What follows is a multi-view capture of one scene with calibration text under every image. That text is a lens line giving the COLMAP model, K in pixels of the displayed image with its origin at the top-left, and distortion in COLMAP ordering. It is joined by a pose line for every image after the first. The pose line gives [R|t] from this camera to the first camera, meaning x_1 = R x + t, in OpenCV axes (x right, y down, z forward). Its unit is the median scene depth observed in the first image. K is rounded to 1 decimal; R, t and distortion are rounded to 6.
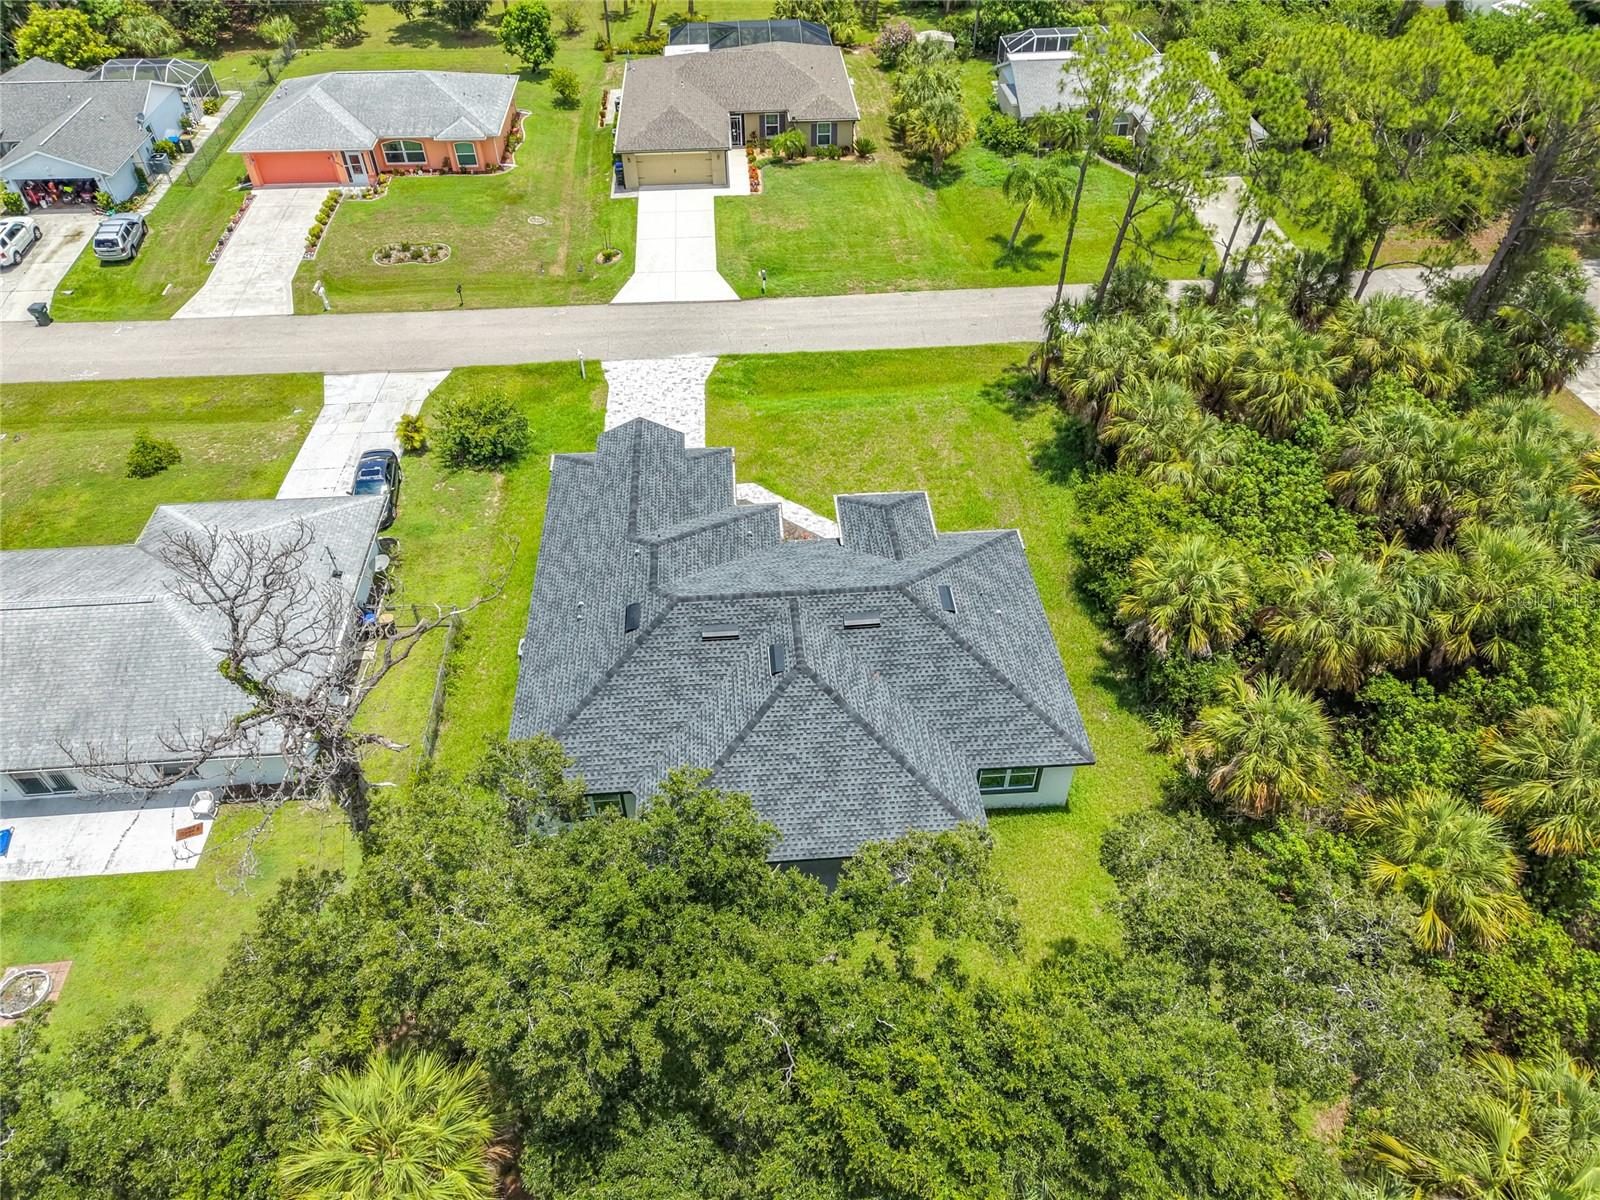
lens RADIAL K [[1091.9, 0, 798.2], [0, 1091.9, 542.8], [0, 0, 1]] dist [0.038645, -0.007809]
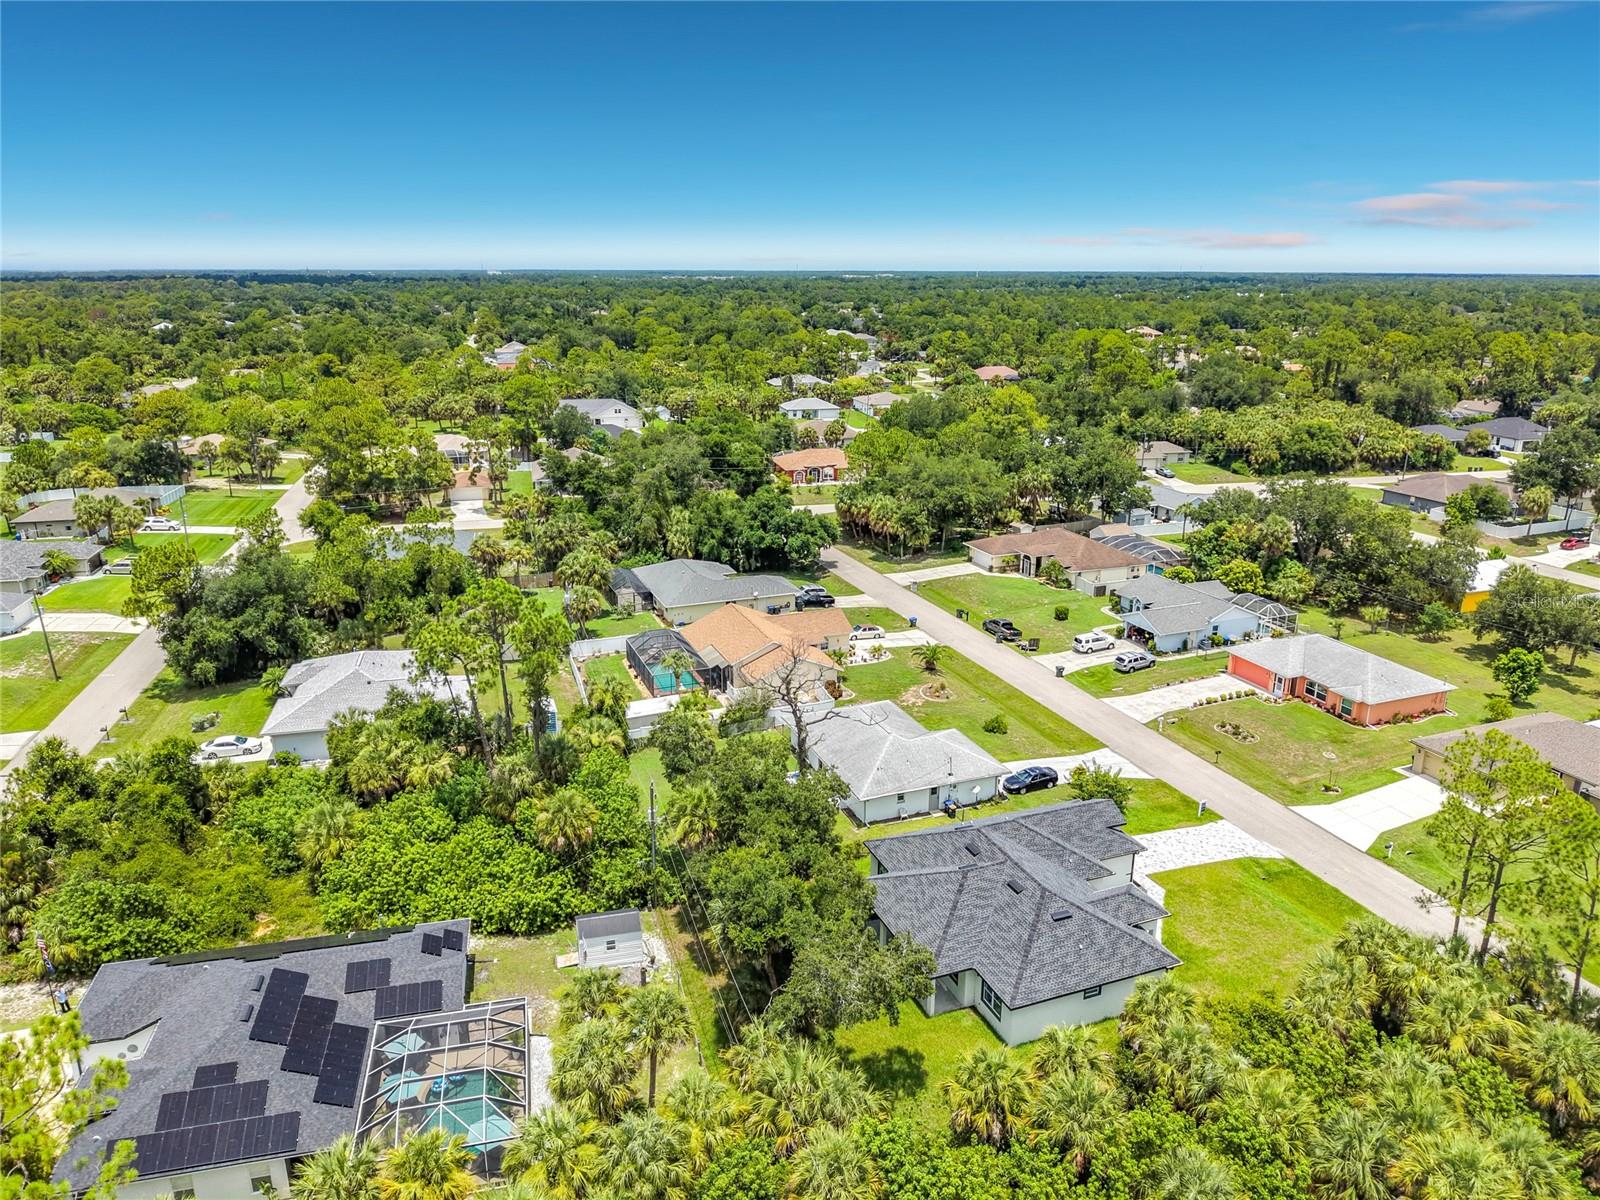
lens RADIAL K [[1091.4, 0, 800.0], [0, 1091.4, 600.0], [0, 0, 1]] dist [0.043533, -0.124678]
pose [[0.298947, 0.282913, -0.911368, 0.786602], [-0.640376, 0.767543, 0.028210, -0.062120], [0.707495, 0.575185, 0.410625, -0.140885]]
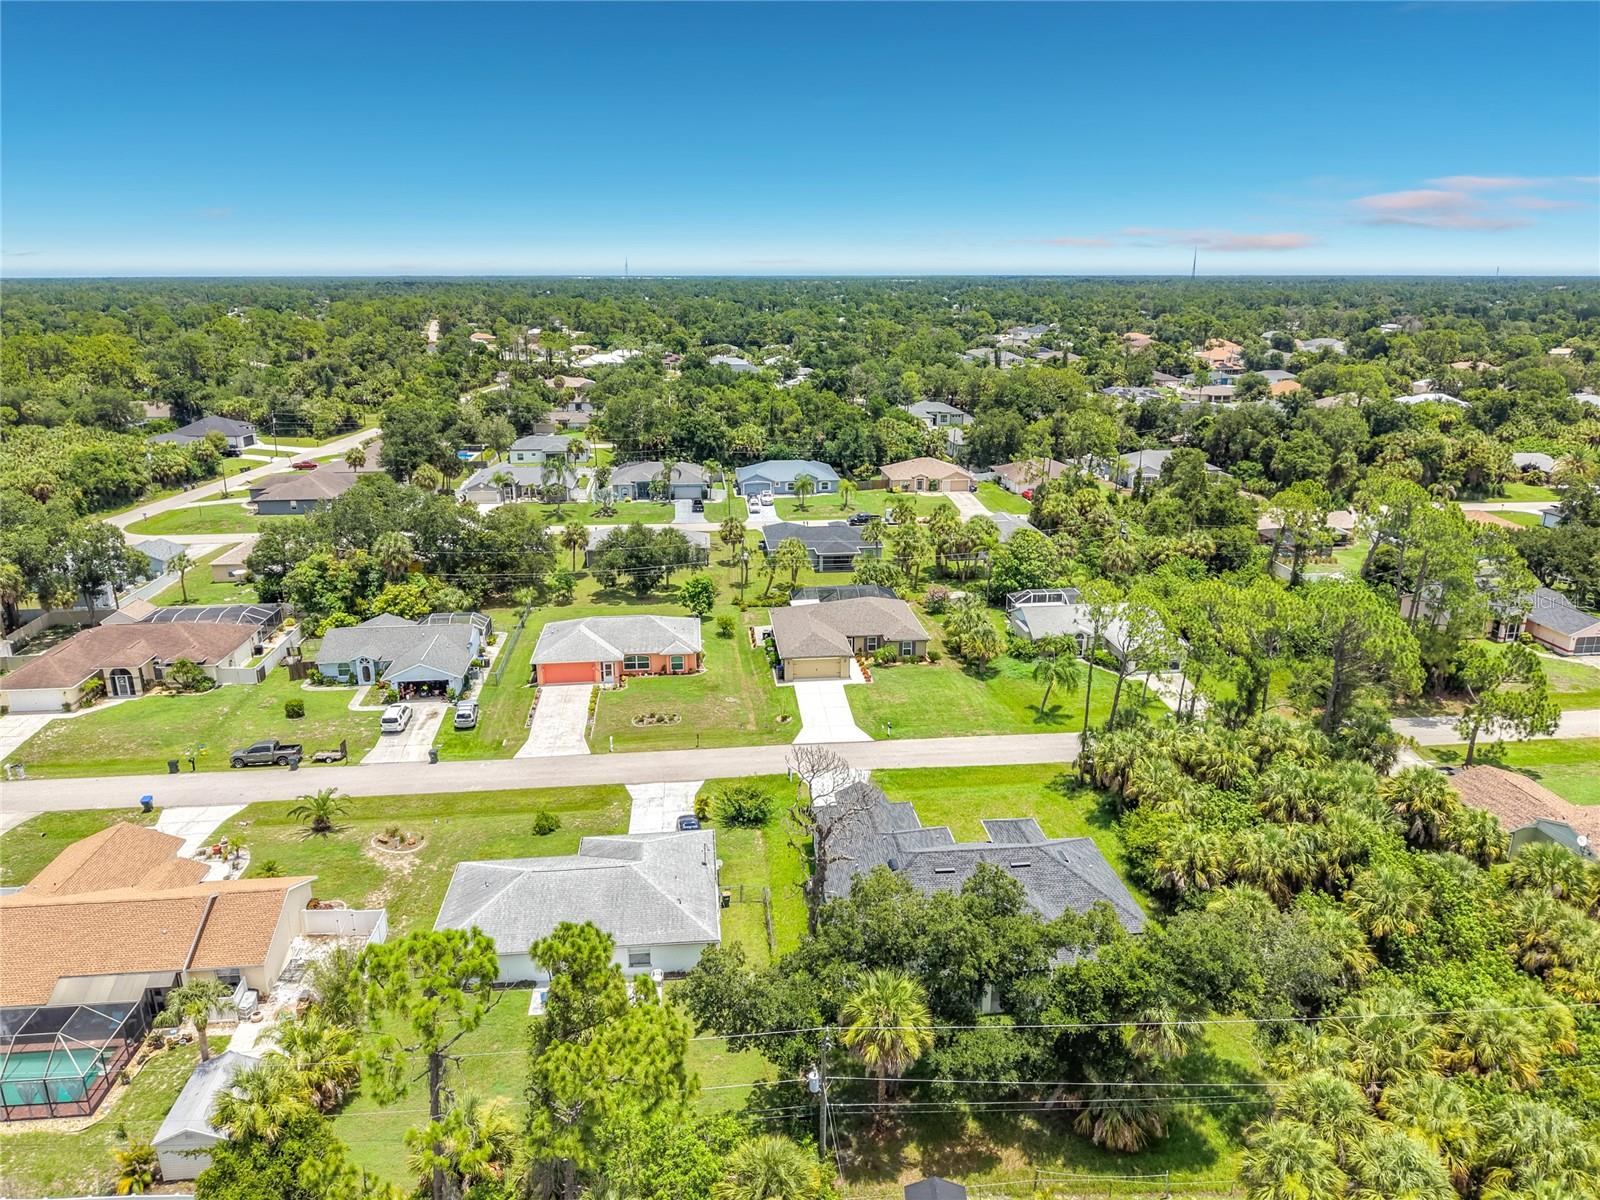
lens RADIAL K [[1096.1, 0, 797.9], [0, 1096.1, 572.8], [0, 0, 1]] dist [0.122027, -0.287945]
pose [[0.999488, -0.004936, 0.031615, -0.201559], [0.018640, 0.892901, -0.449866, 0.253342], [-0.026008, 0.450225, 0.892536, -0.478466]]
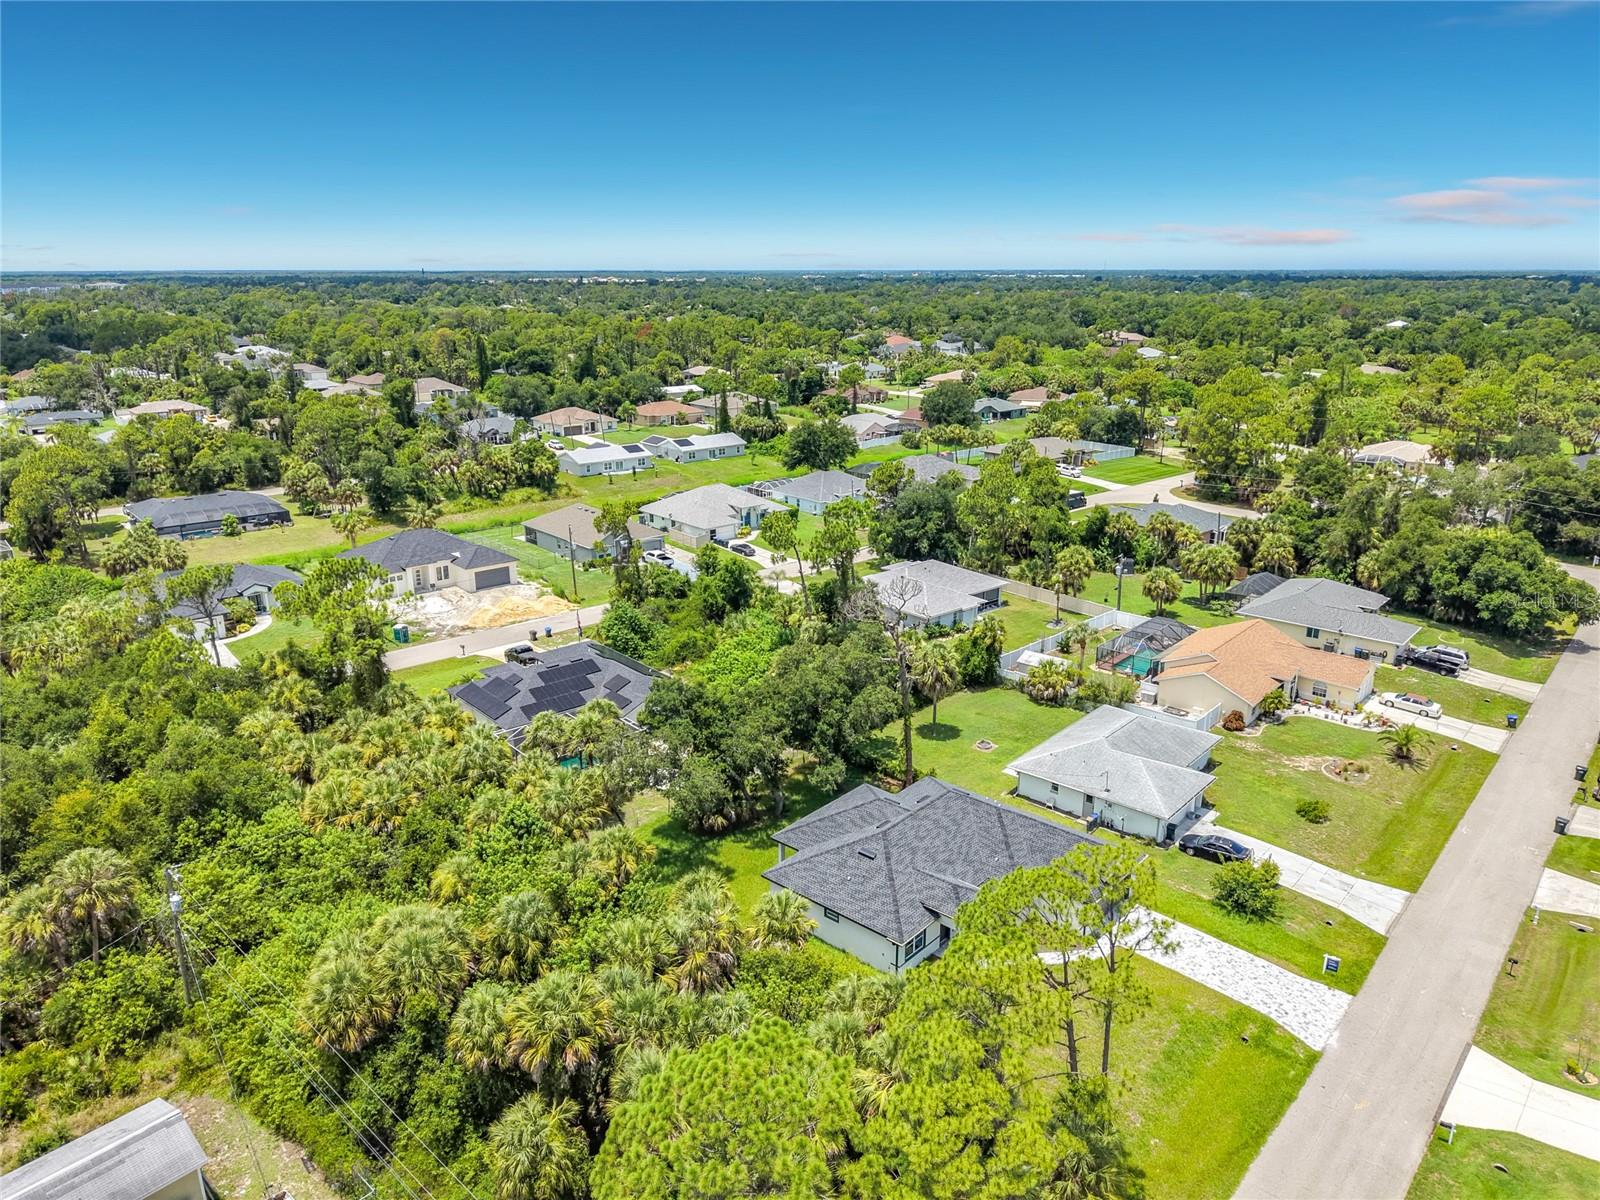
lens RADIAL K [[1098.9, 0, 799.4], [0, 1098.9, 580.0], [0, 0, 1]] dist [0.056817, -0.111993]
pose [[-0.715199, 0.199687, -0.669788, 0.768622], [-0.463046, 0.582448, 0.668088, -0.784542], [0.523525, 0.787959, -0.324102, 0.652468]]
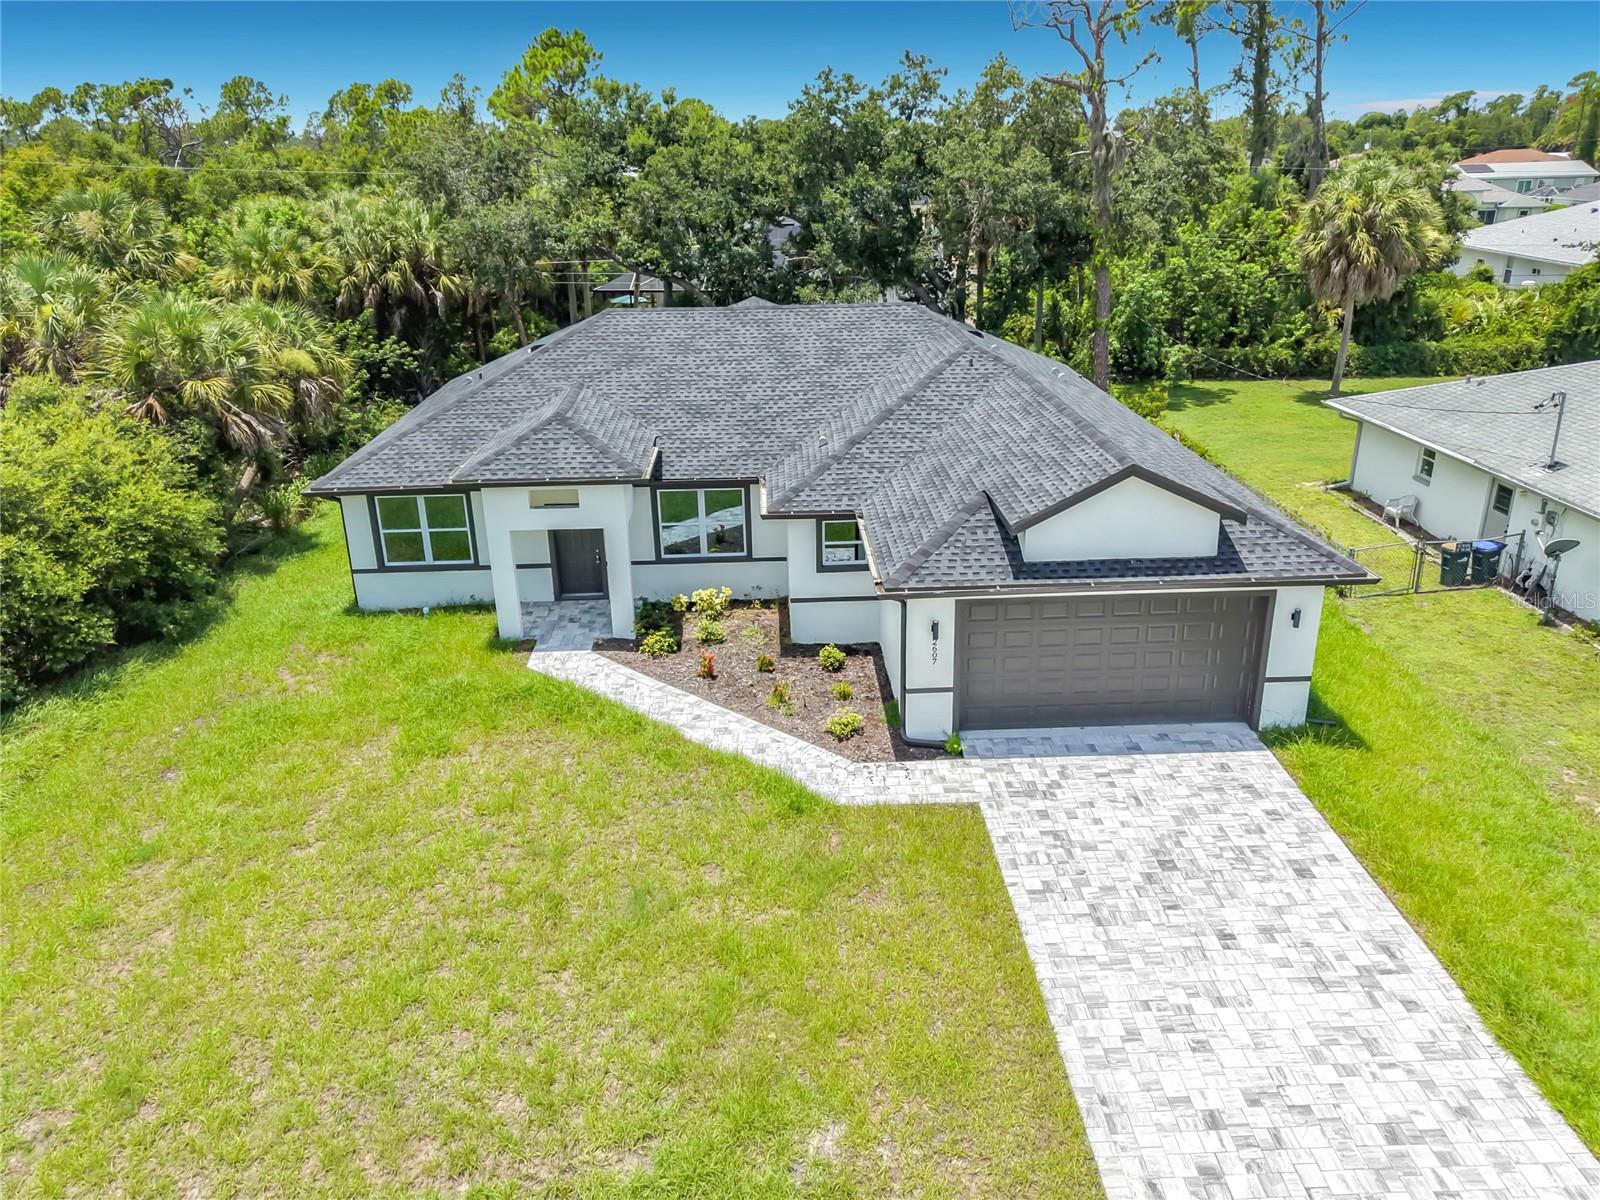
lens RADIAL K [[1084.3, 0, 805.1], [0, 1084.3, 511.2], [0, 0, 1]] dist [0.033256, -0.005133]
pose [[-0.999325, 0.011579, 0.034856, -0.028493], [0.036013, 0.495378, 0.867930, -0.289786], [-0.007217, 0.868600, -0.495461, 0.806860]]
